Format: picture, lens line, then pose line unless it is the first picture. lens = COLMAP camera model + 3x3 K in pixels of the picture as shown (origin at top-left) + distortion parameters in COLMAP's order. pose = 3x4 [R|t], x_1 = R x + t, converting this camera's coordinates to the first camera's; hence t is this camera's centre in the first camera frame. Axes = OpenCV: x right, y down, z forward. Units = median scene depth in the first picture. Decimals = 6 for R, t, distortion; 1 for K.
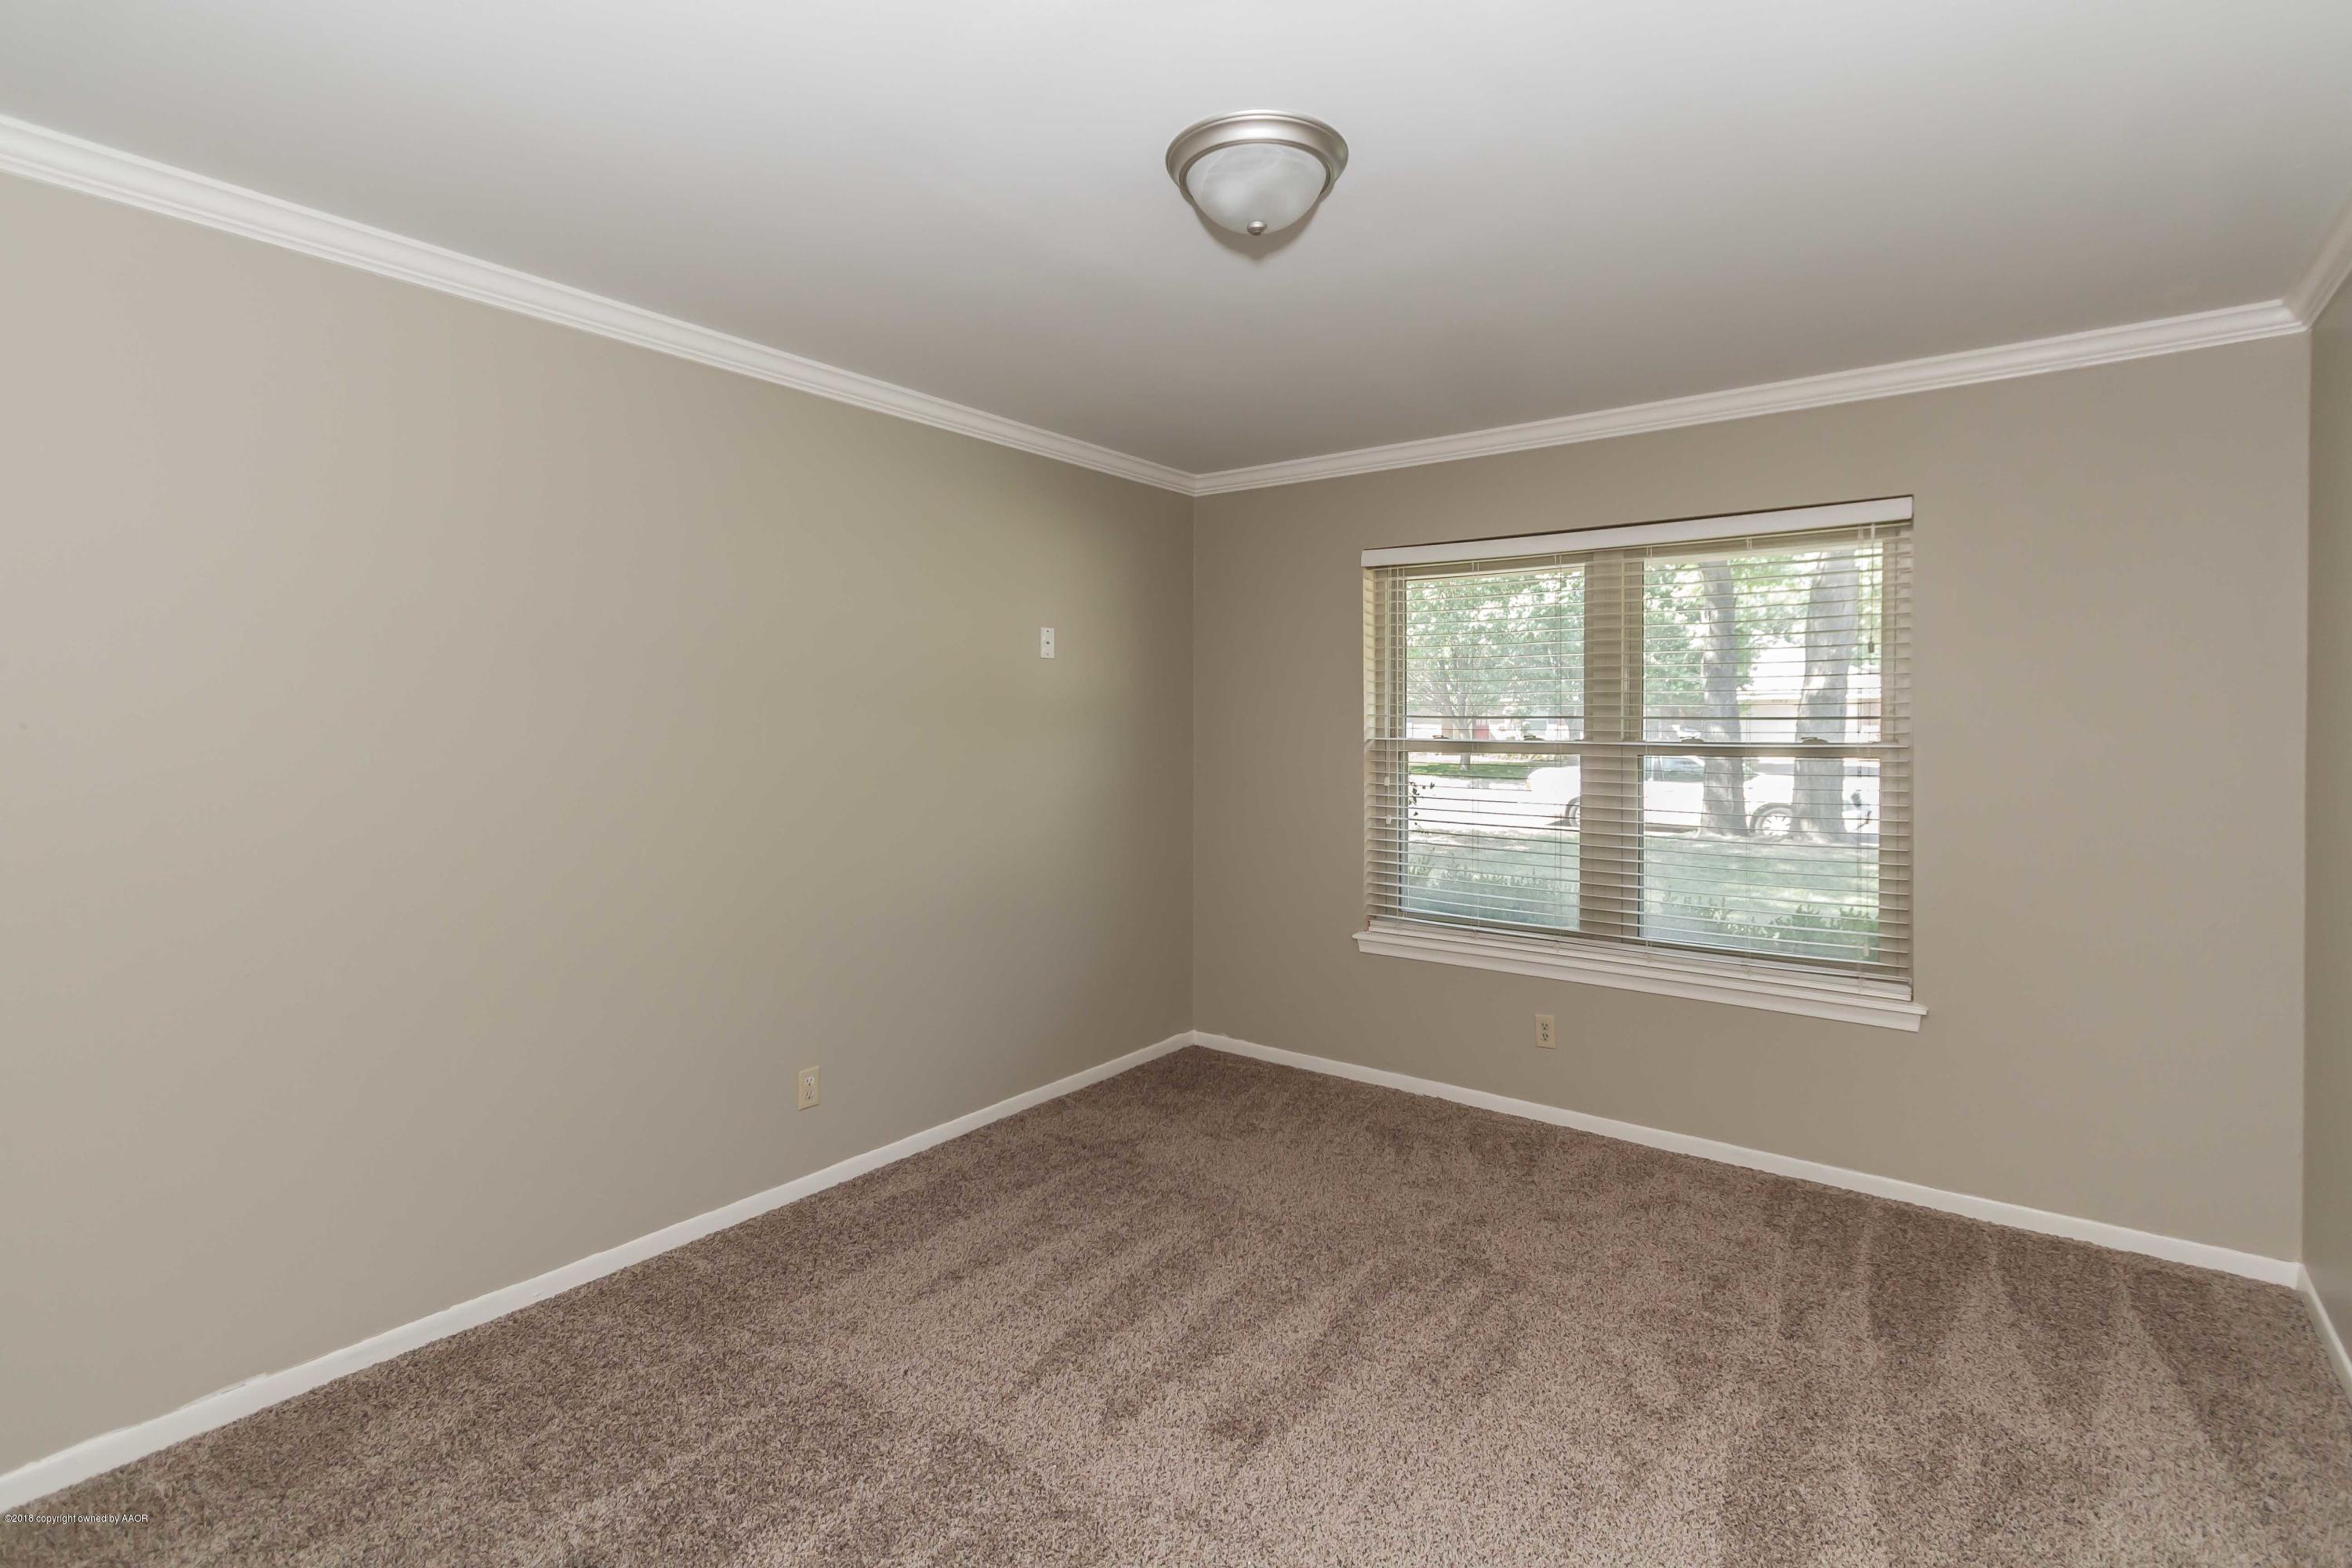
lens RADIAL K [[1063.0, 0, 1174.7], [0, 1063.0, 717.2], [0, 0, 1]] dist [-0.002903, 0.000005]
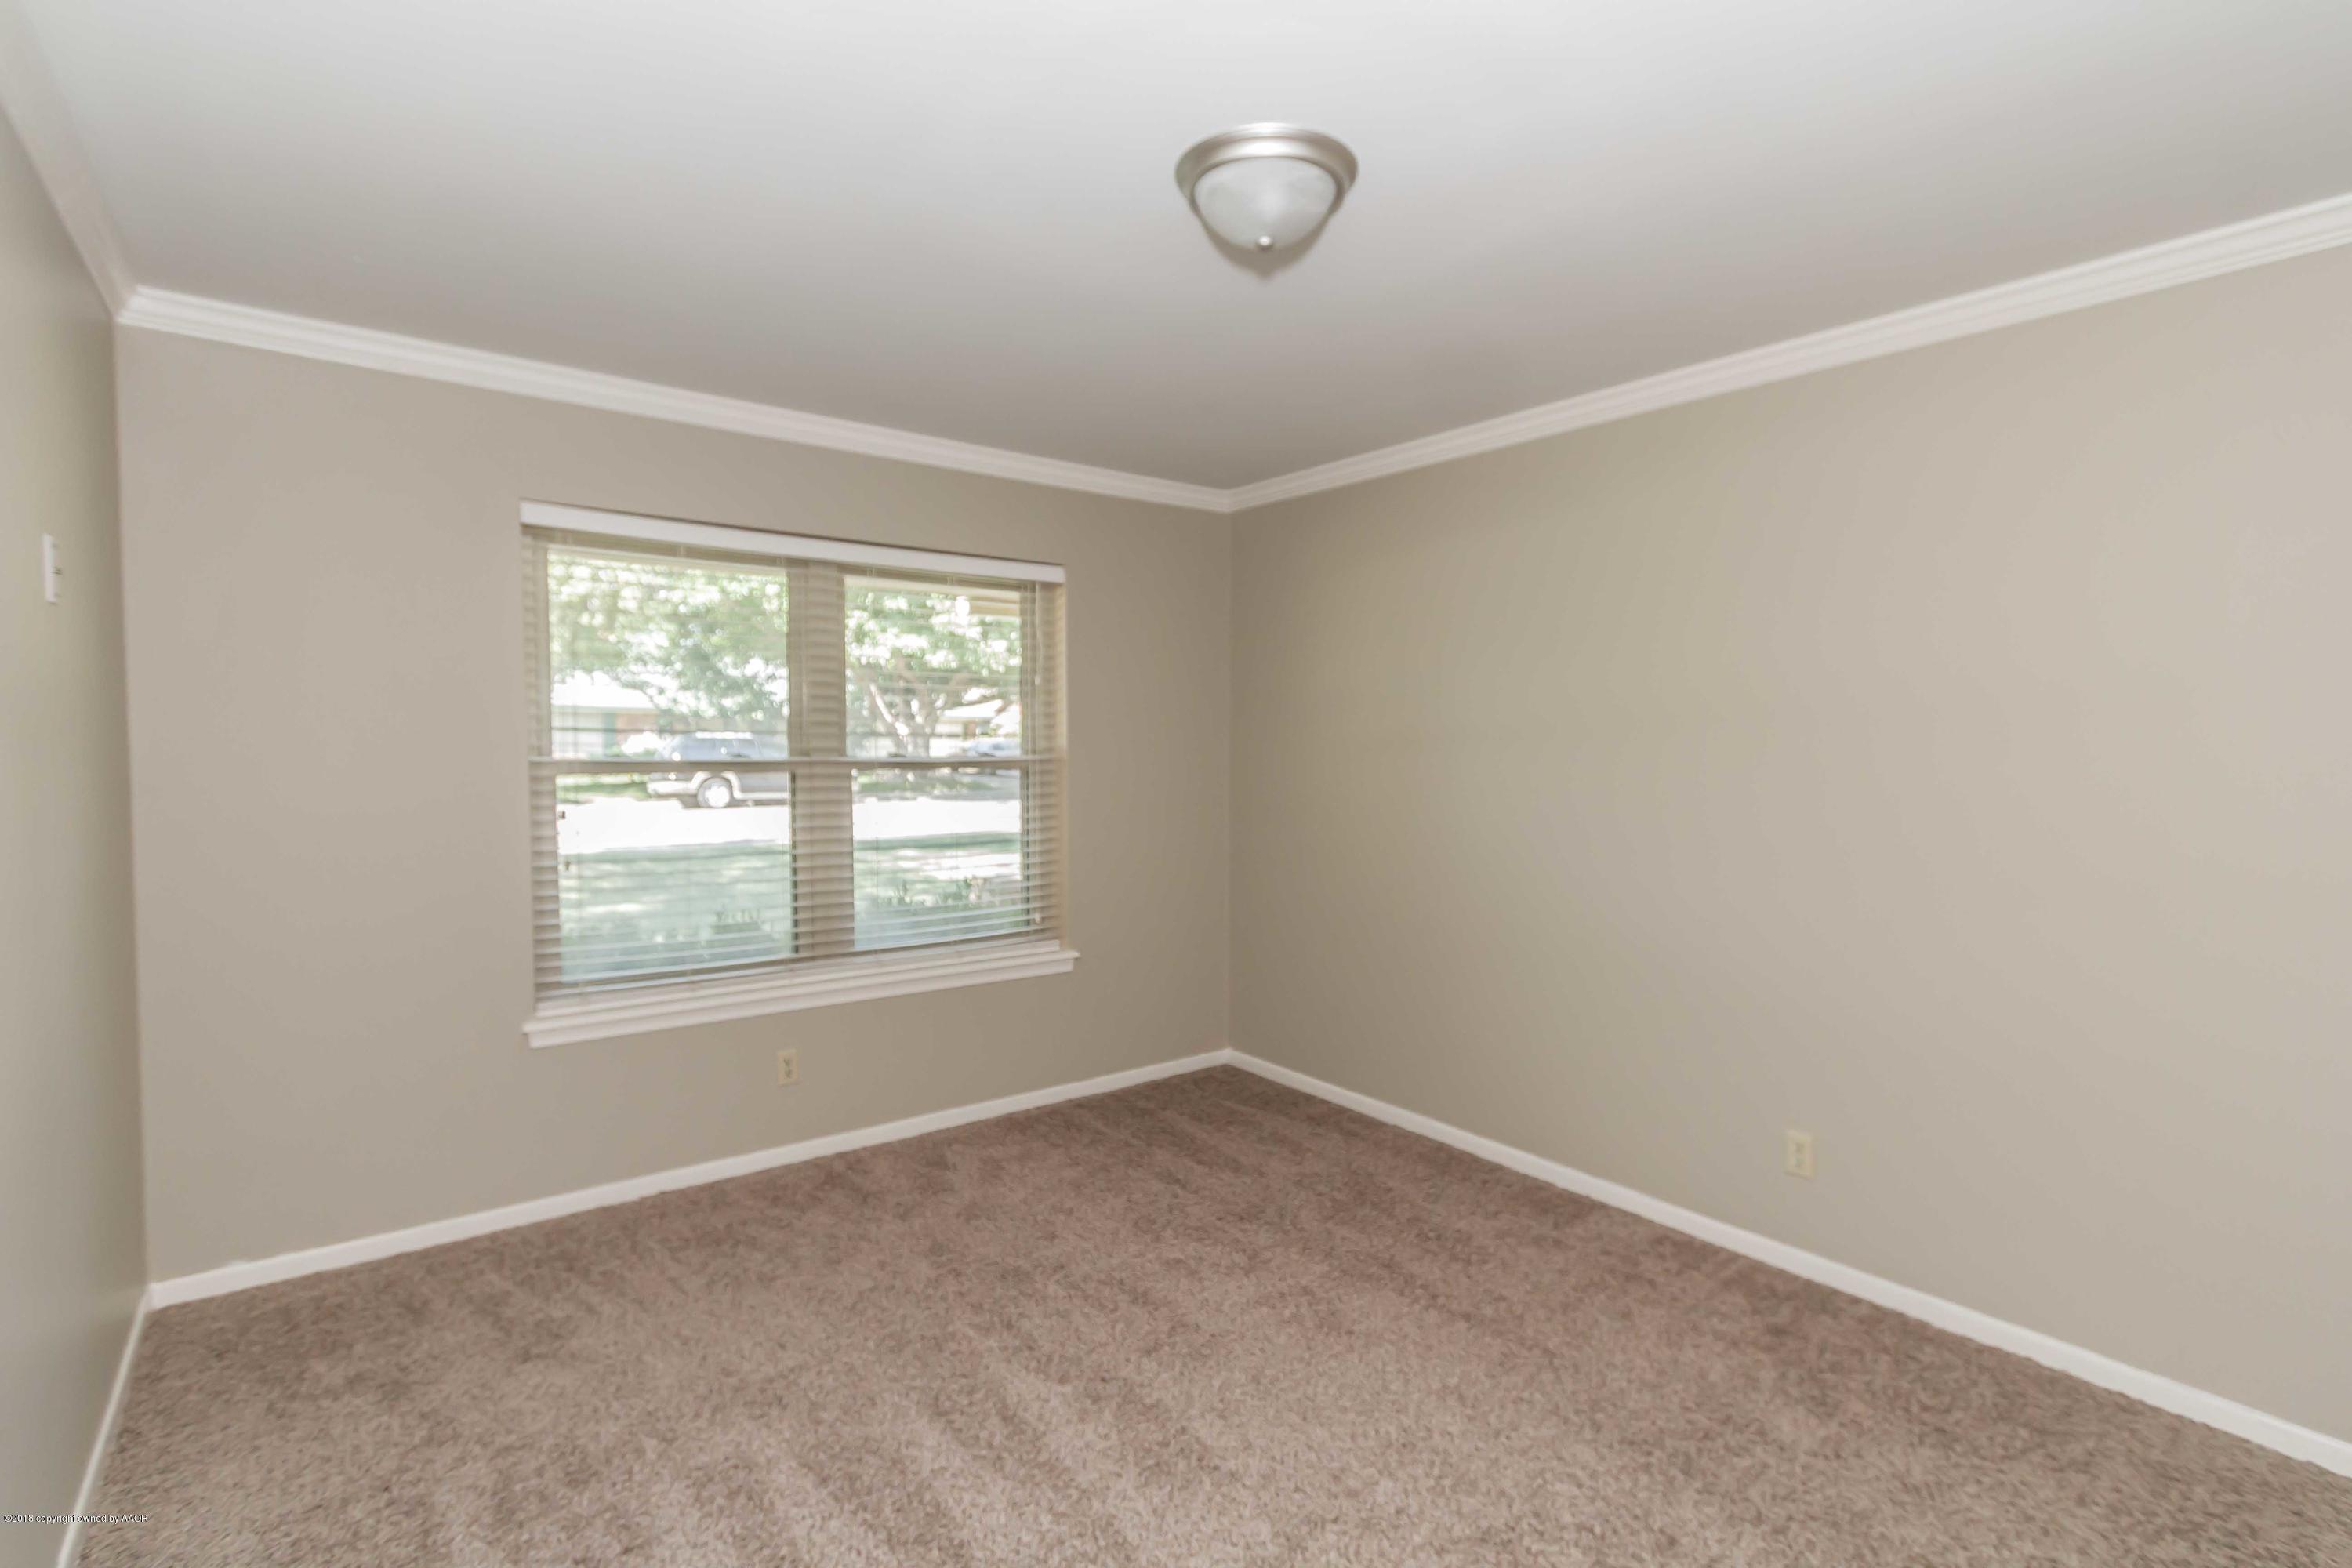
lens RADIAL K [[1062.7, 0, 1244.9], [0, 1062.7, 759.9], [0, 0, 1]] dist [-0.004425, -0.000412]
pose [[0.265343, -0.018194, 0.963982, -0.511996], [-0.011550, 0.999690, 0.022047, -0.001099], [-0.964085, -0.016984, 0.265051, 0.425777]]
